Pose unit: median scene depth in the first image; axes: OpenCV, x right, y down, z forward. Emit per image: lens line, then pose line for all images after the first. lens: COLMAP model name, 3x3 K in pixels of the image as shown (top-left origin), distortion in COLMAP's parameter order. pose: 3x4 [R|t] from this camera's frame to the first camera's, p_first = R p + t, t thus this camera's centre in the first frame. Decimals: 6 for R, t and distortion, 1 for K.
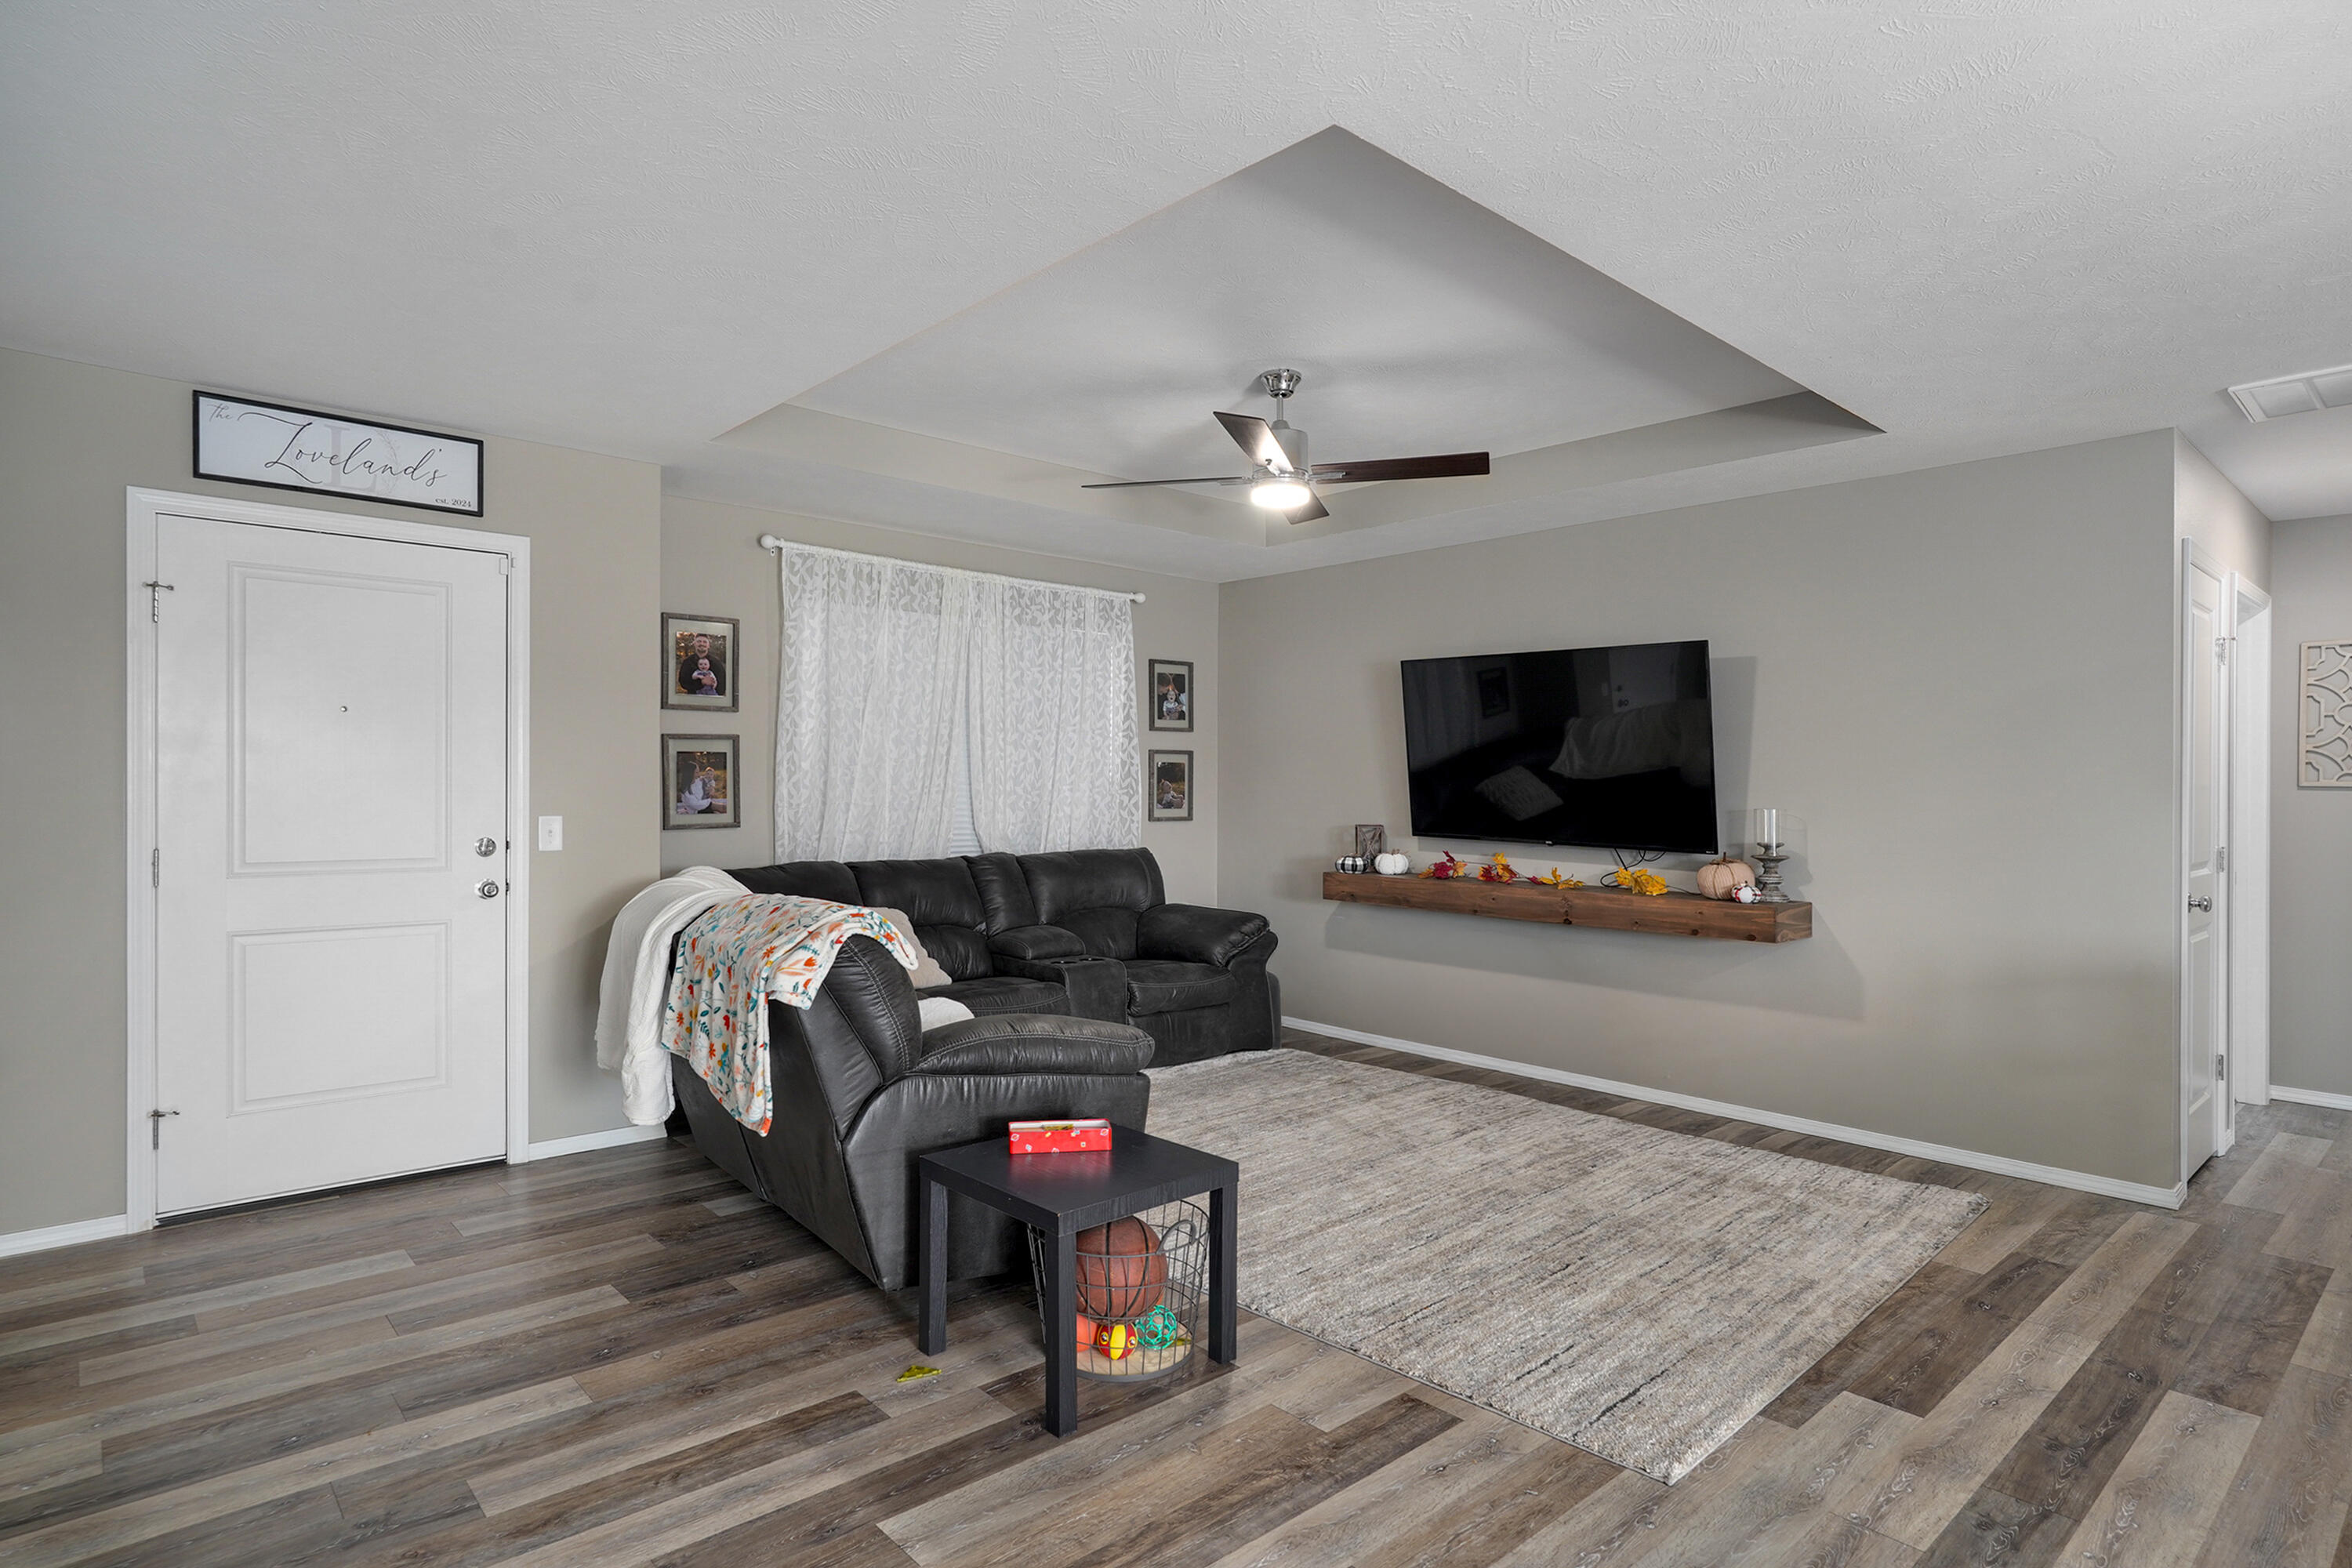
lens RADIAL K [[1238.7, 0, 1144.7], [0, 1238.7, 802.6], [0, 0, 1]] dist [-0.012063, 0.006586]
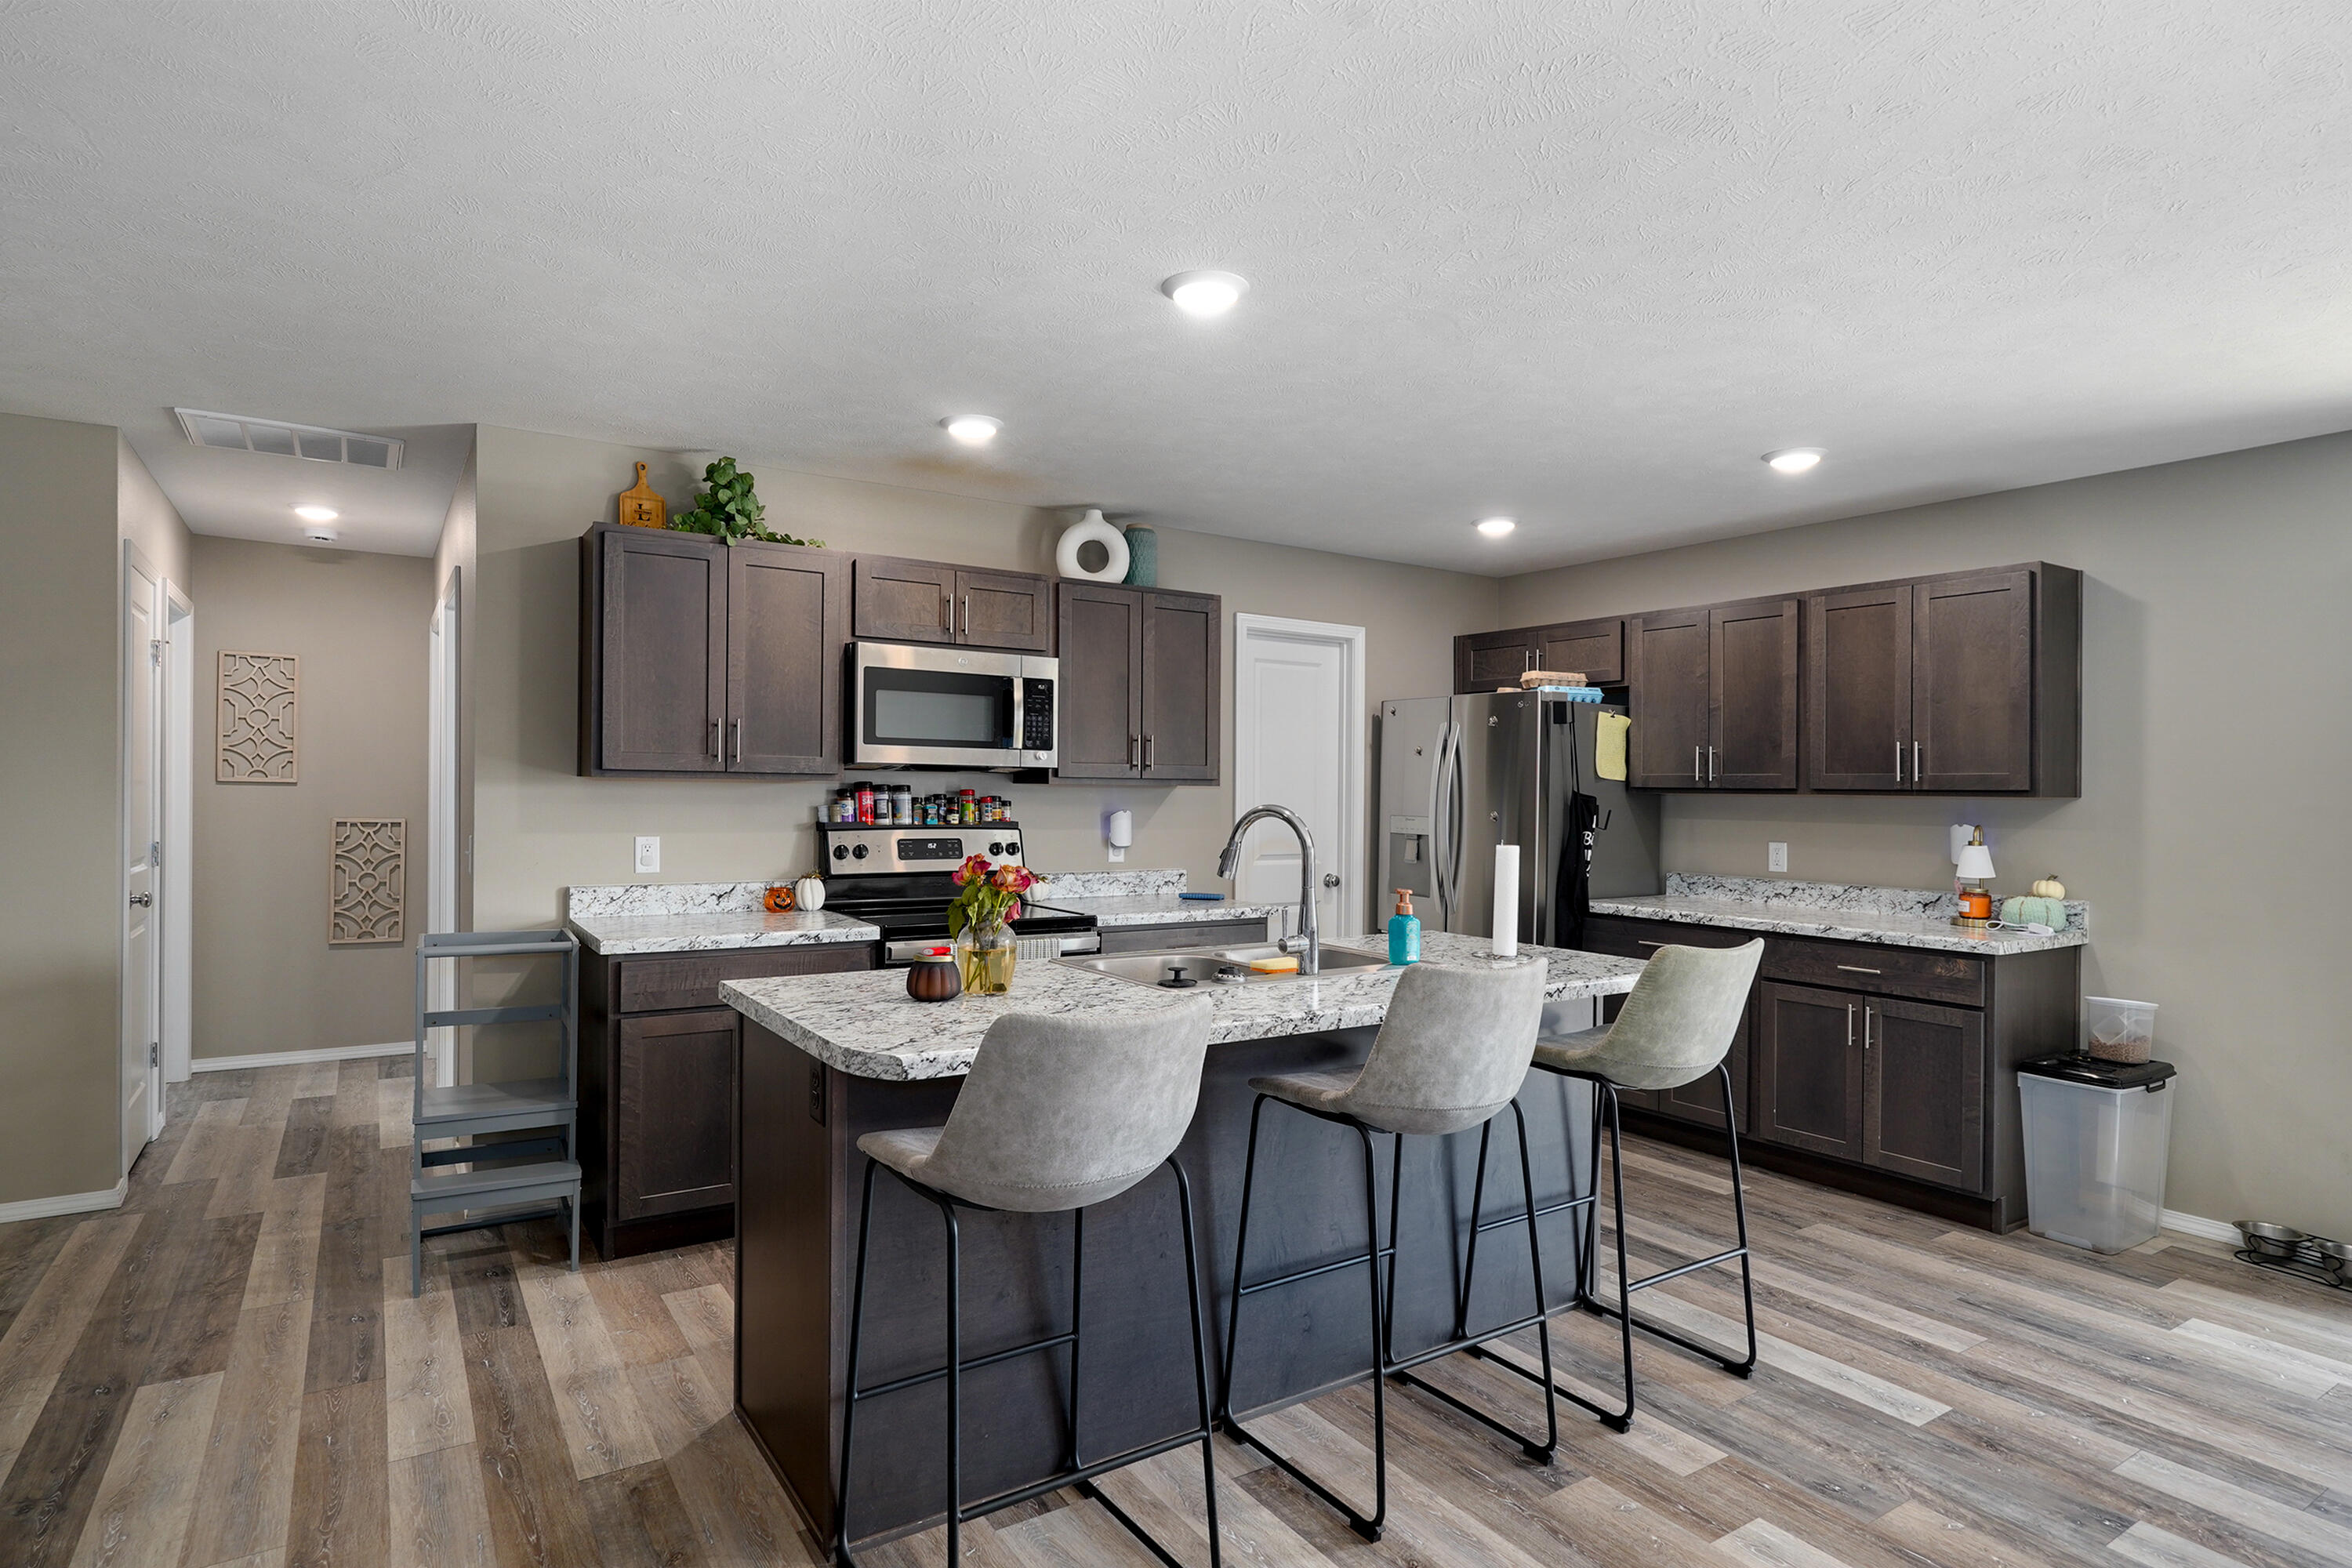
lens RADIAL K [[1238.7, 0, 1177.4], [0, 1238.7, 780.9], [0, 0, 1]] dist [-0.012063, 0.006586]
pose [[0.134800, 0.001658, 0.990871, -0.039608], [0.001215, 0.999998, -0.001839, -0.013114], [-0.990872, 0.001452, 0.134797, 0.010742]]
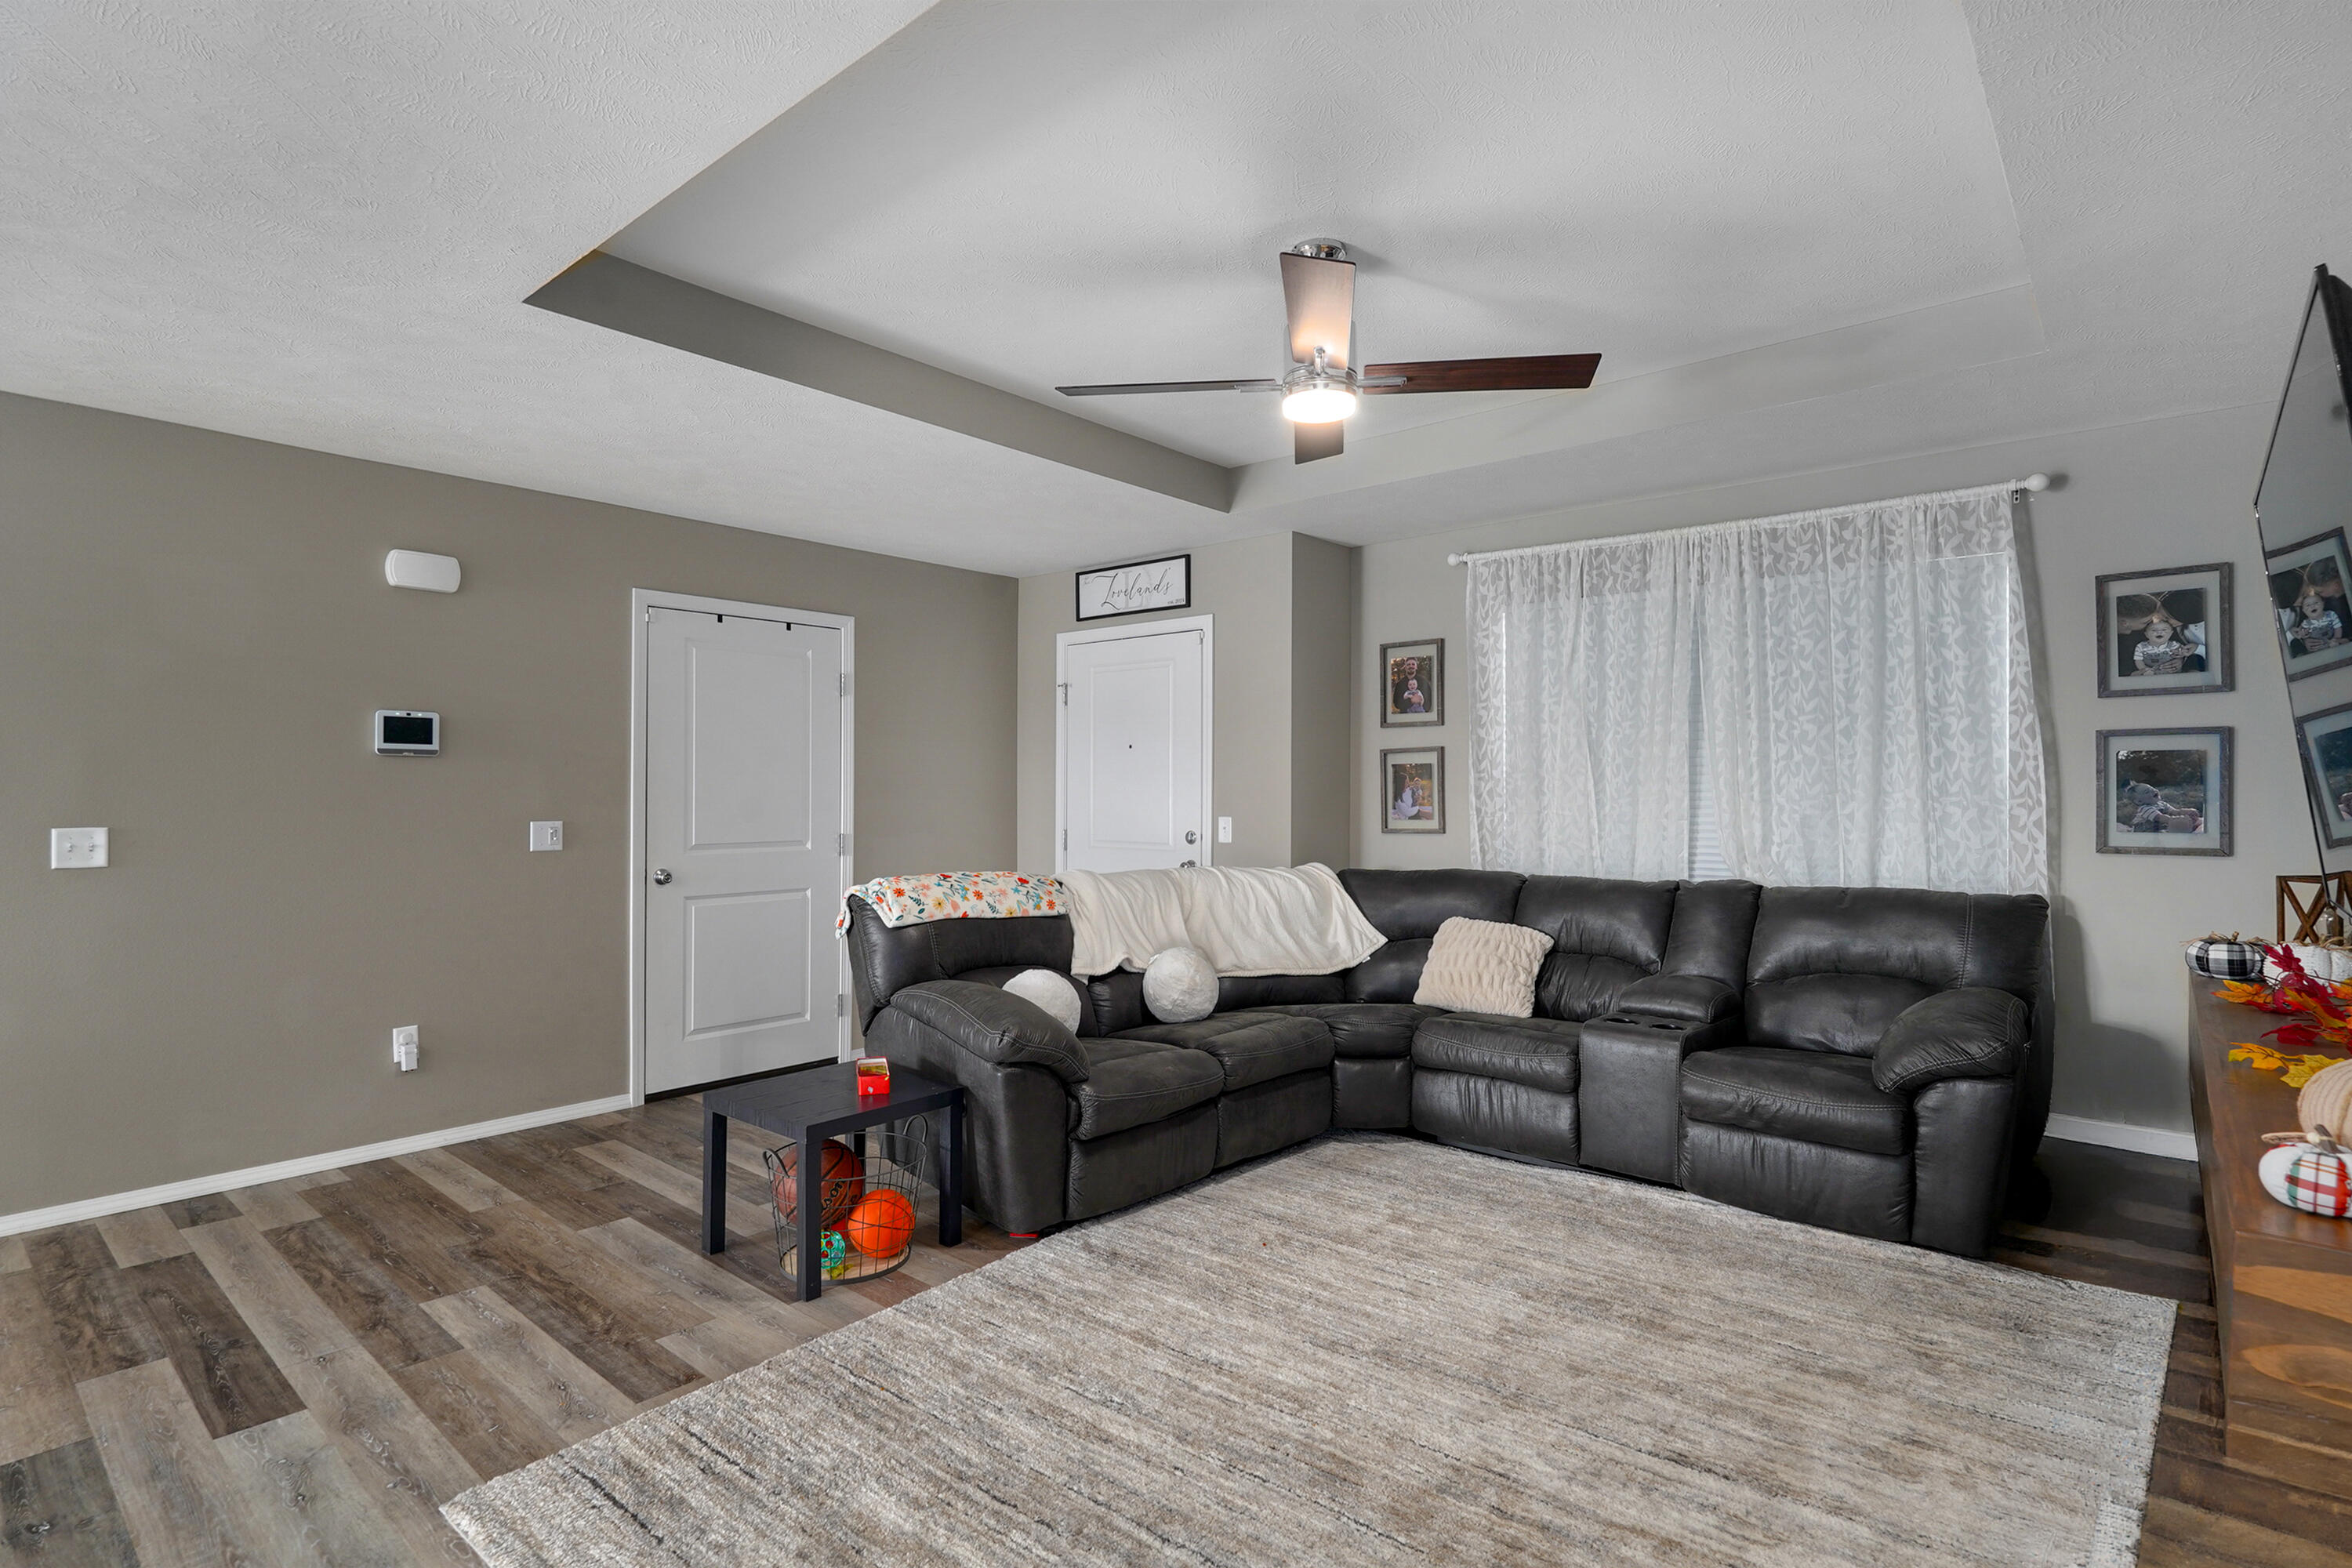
lens RADIAL K [[1150.1, 0, 1180.1], [0, 1150.1, 792.8], [0, 0, 1]] dist [-0.005286, 0.001137]
pose [[0.138814, -0.006765, -0.990295, 0.815483], [-0.014649, 0.999853, -0.008884, -0.003565], [0.990210, 0.015740, 0.138694, 0.840090]]
